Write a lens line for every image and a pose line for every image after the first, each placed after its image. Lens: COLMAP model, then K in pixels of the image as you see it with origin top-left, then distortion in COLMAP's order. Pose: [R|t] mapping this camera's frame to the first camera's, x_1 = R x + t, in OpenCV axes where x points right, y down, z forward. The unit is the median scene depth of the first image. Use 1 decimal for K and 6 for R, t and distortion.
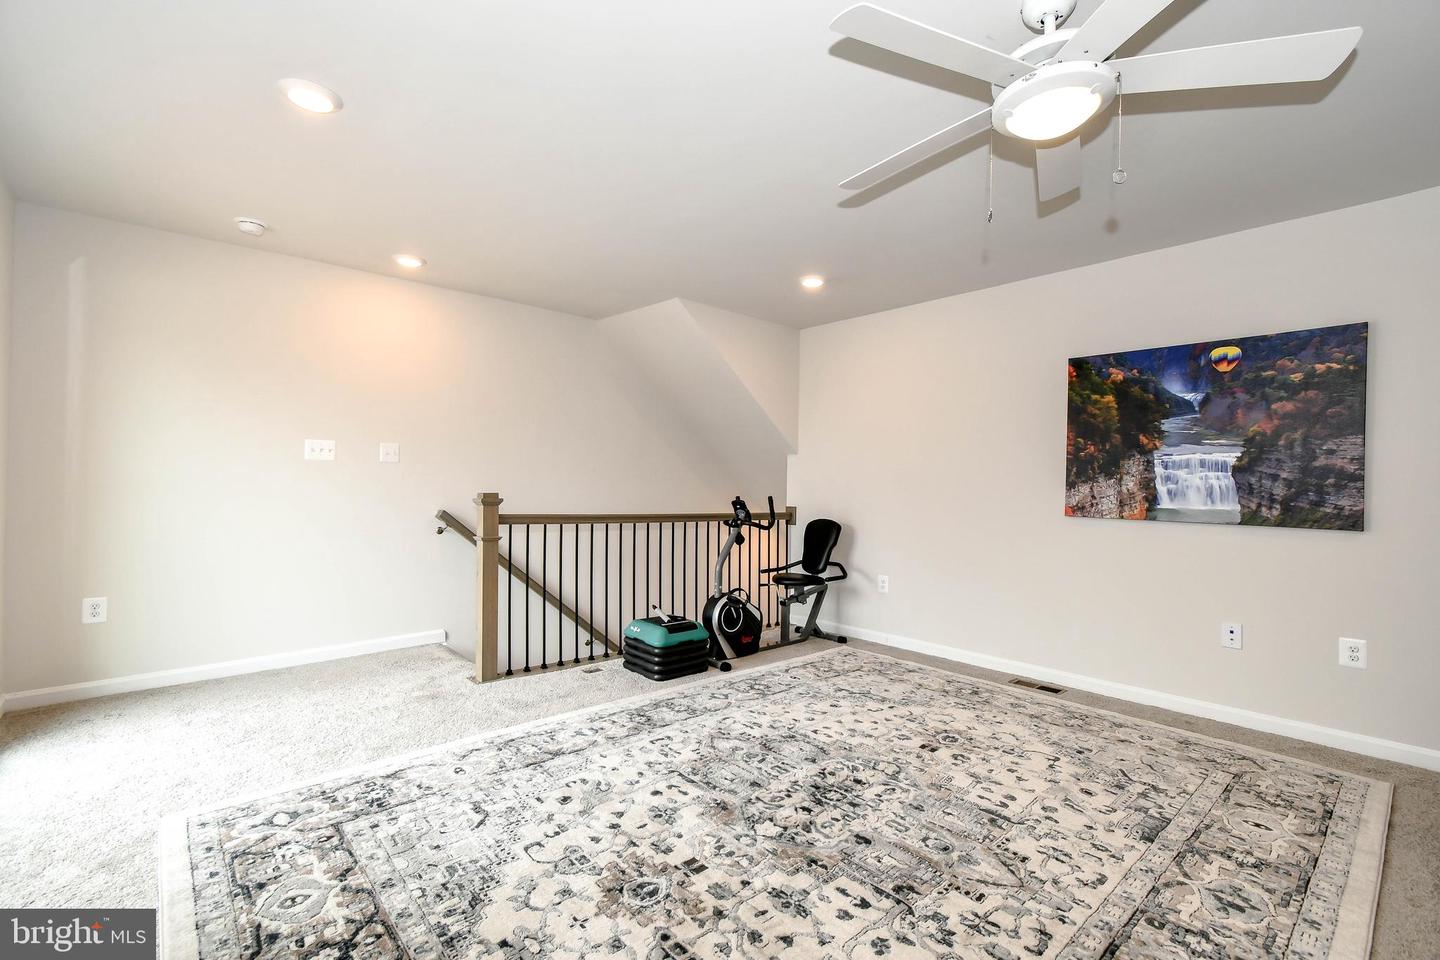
lens RADIAL K [[634.0, 0, 722.8], [0, 634.0, 482.6], [0, 0, 1]] dist [0.001741, -0.000807]
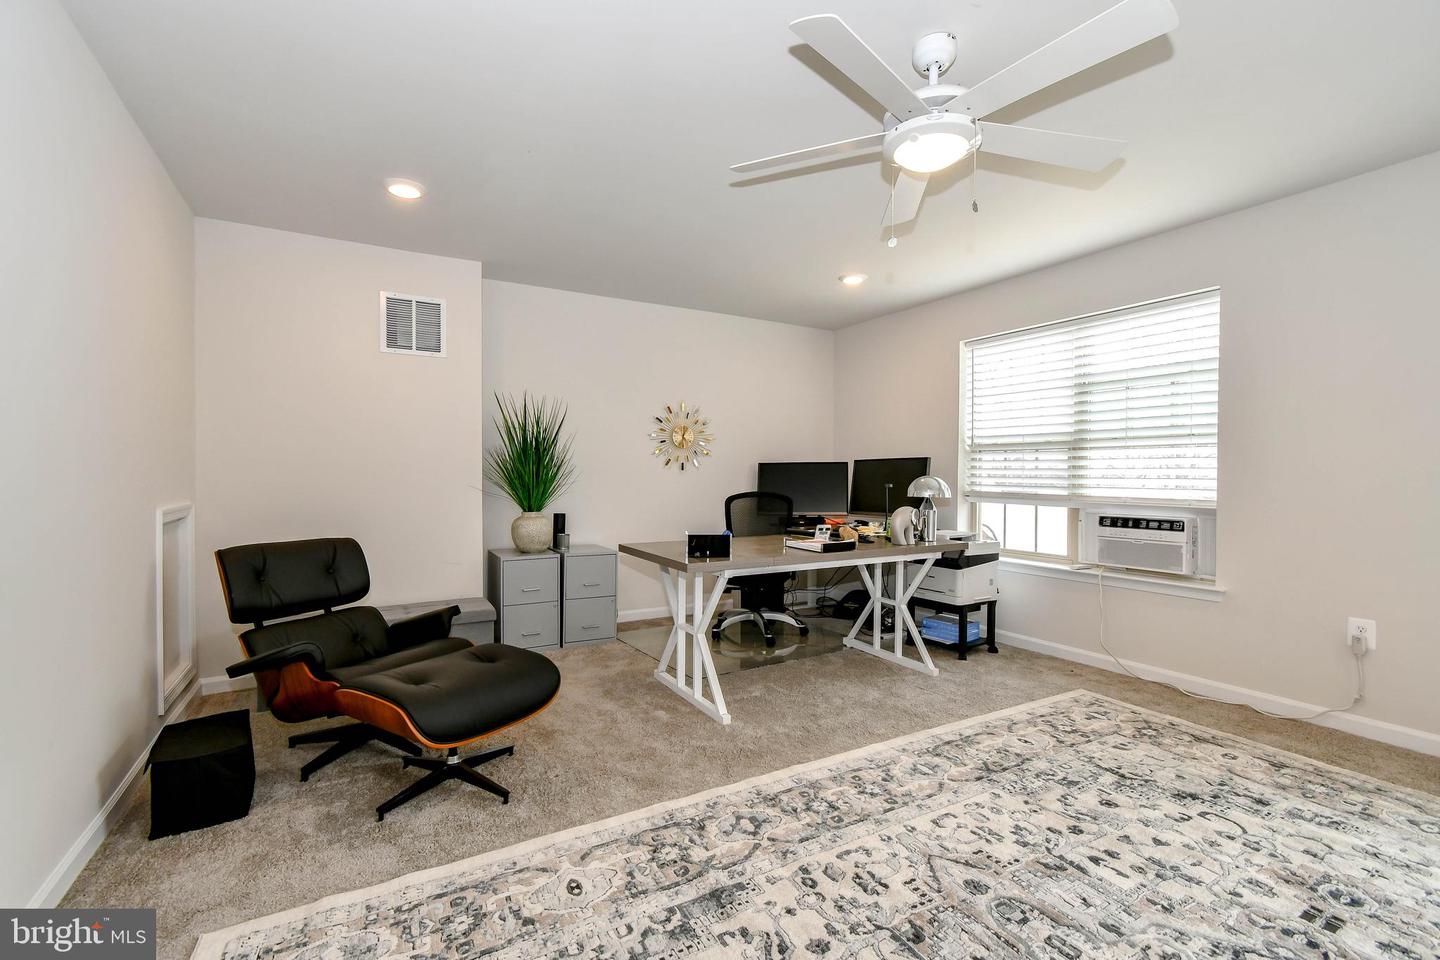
lens RADIAL K [[634.0, 0, 722.8], [0, 634.0, 482.6], [0, 0, 1]] dist [0.001741, -0.000807]
pose [[-0.976898, -0.017208, 0.213012, 0.346253], [-0.015370, 0.999829, 0.010284, 0.010513], [-0.213153, 0.006773, -0.976995, 1.215772]]
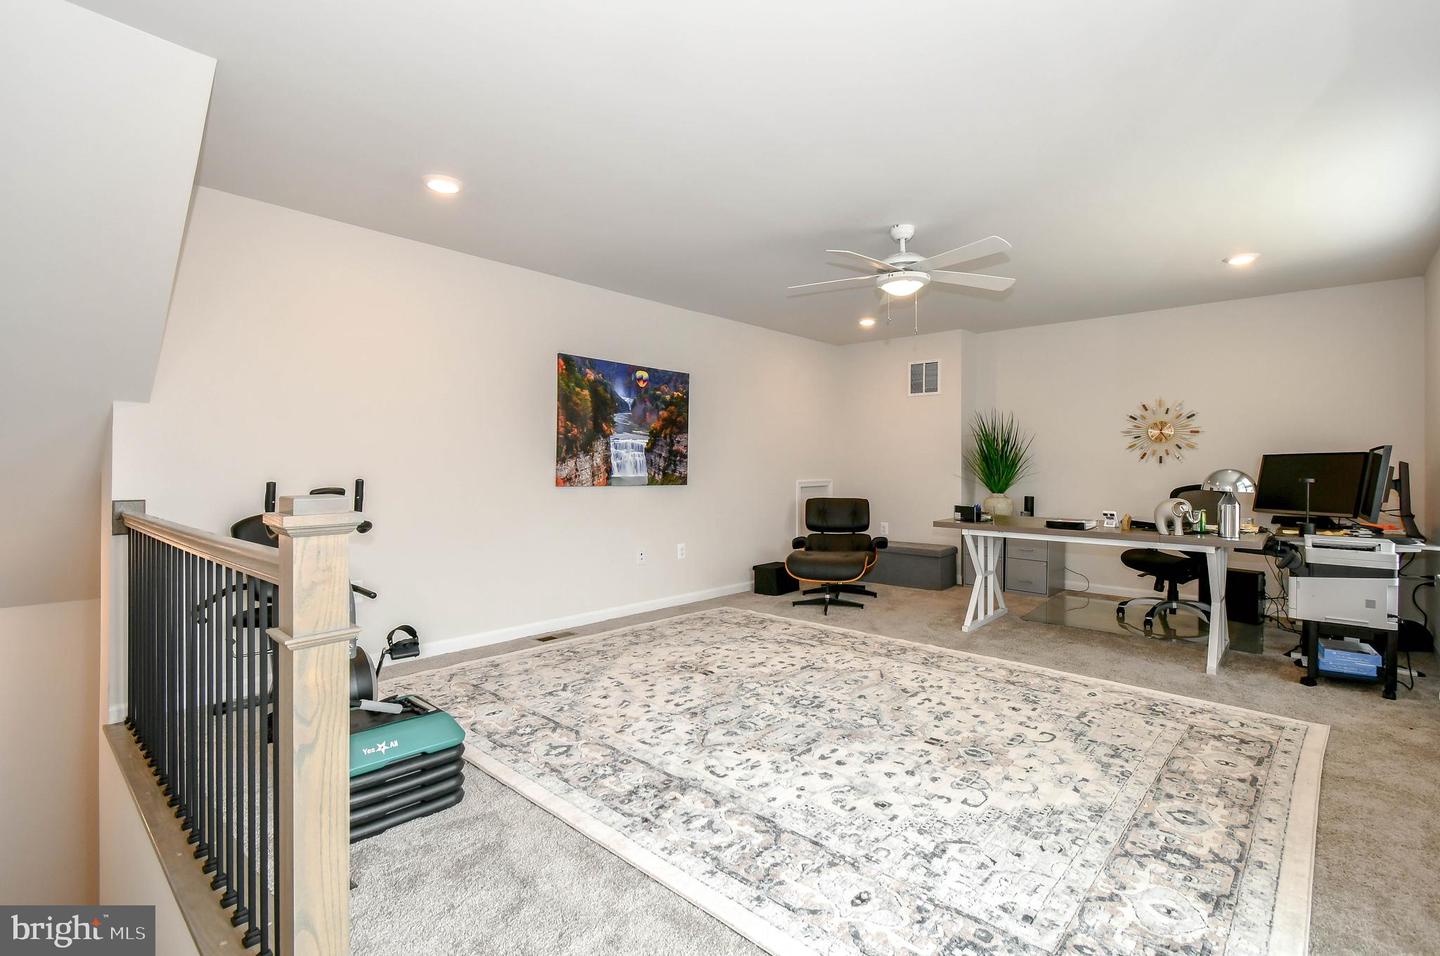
lens RADIAL K [[659.7, 0, 748.2], [0, 659.7, 465.0], [0, 0, 1]] dist [0.001422, -0.000073]
pose [[-0.117254, -0.012798, 0.993019, -0.863051], [-0.011440, 0.999868, 0.011536, -0.006691], [-0.993036, -0.010008, -0.117385, 0.957979]]
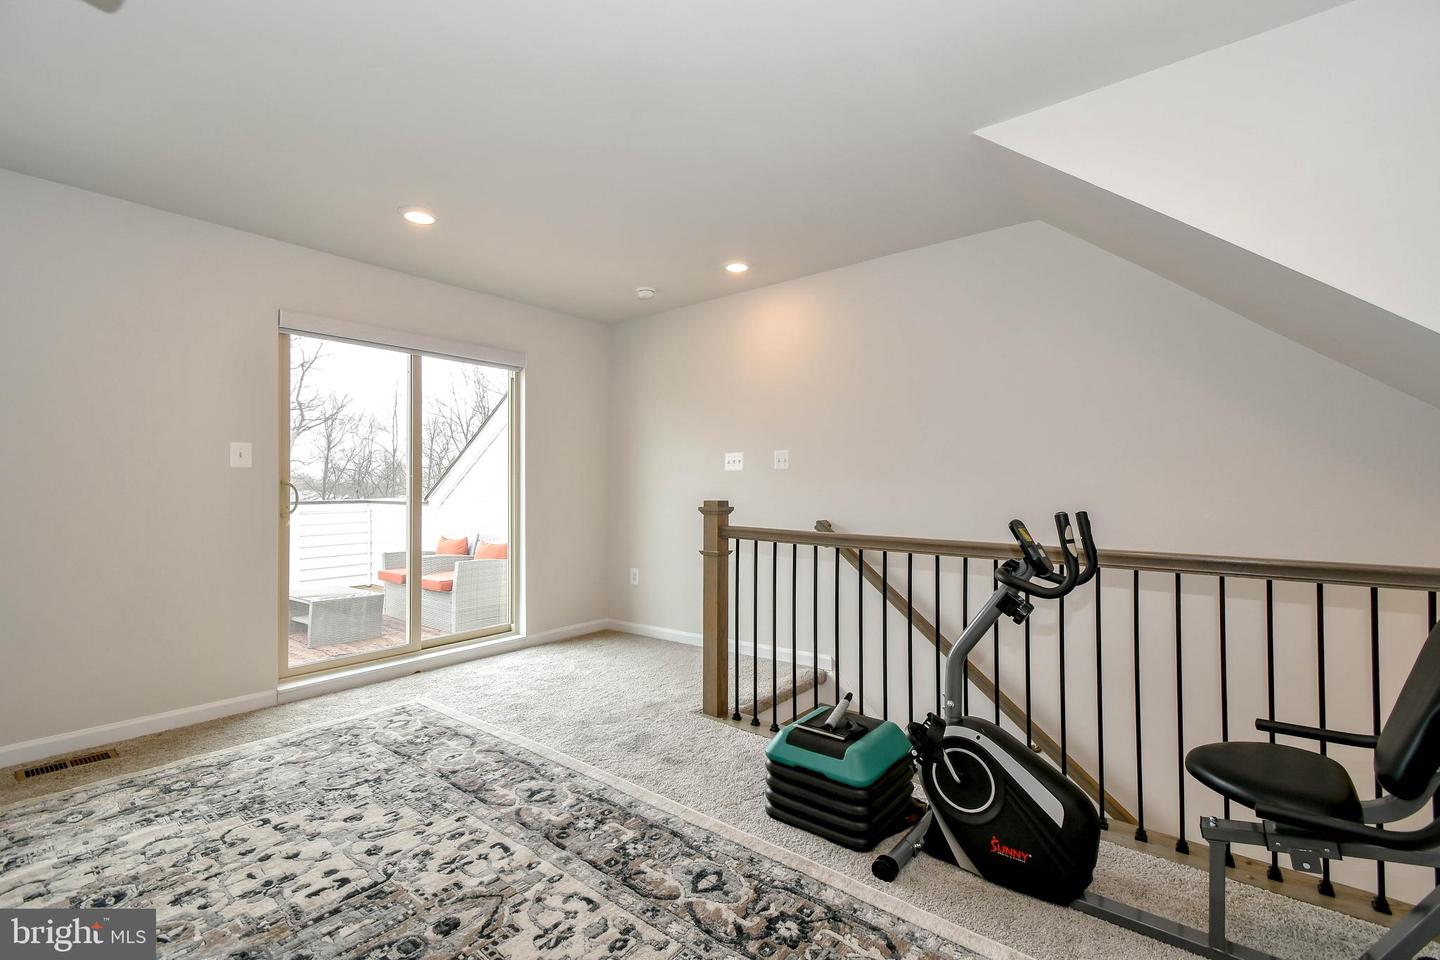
lens RADIAL K [[634.0, 0, 722.8], [0, 634.0, 482.6], [0, 0, 1]] dist [0.001741, -0.000807]
pose [[0.166217, -0.025065, -0.985771, 0.582252], [0.007575, 0.999680, -0.024142, 0.015421], [0.986060, -0.003454, 0.166353, 1.013206]]
